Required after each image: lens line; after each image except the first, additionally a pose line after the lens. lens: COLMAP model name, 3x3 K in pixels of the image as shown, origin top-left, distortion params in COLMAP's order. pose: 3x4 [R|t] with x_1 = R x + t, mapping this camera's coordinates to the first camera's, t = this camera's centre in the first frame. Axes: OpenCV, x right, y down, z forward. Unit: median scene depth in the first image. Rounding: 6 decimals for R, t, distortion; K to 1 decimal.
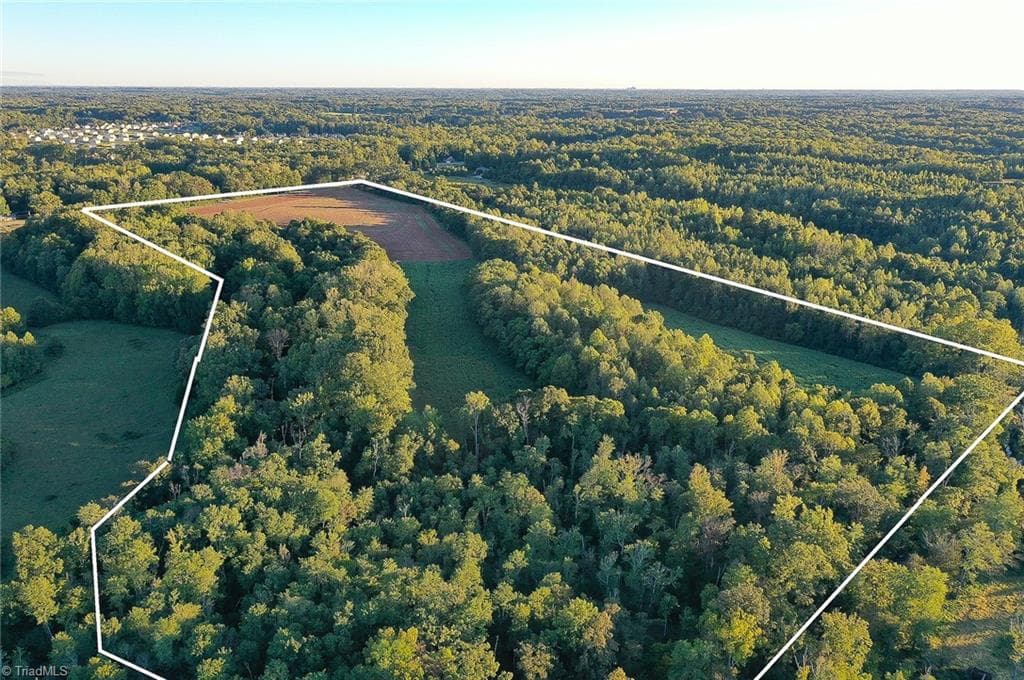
lens RADIAL K [[885.0, 0, 512.0], [0, 885.0, 340.0], [0, 0, 1]] dist [0.006937, 0.009966]
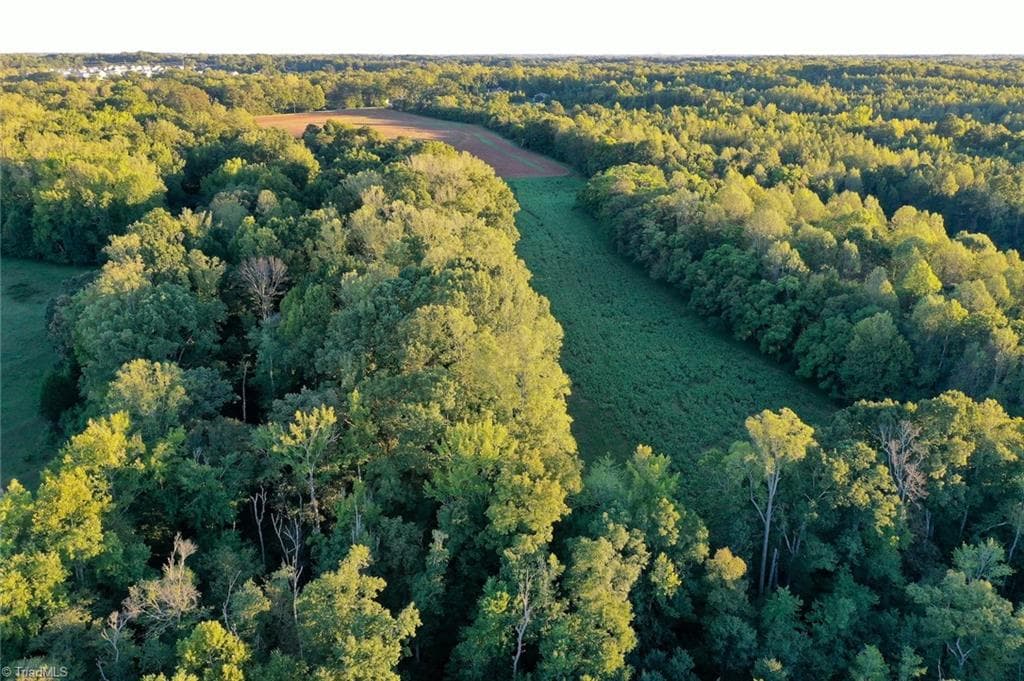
lens RADIAL K [[858.2, 0, 512.0], [0, 858.2, 340.5], [0, 0, 1]] dist [0.003039, -0.007269]
pose [[0.999678, 0.004483, -0.024970, -0.117370], [-0.003477, 0.999186, 0.040188, 0.013136], [0.025130, -0.040089, 0.998880, 0.534331]]
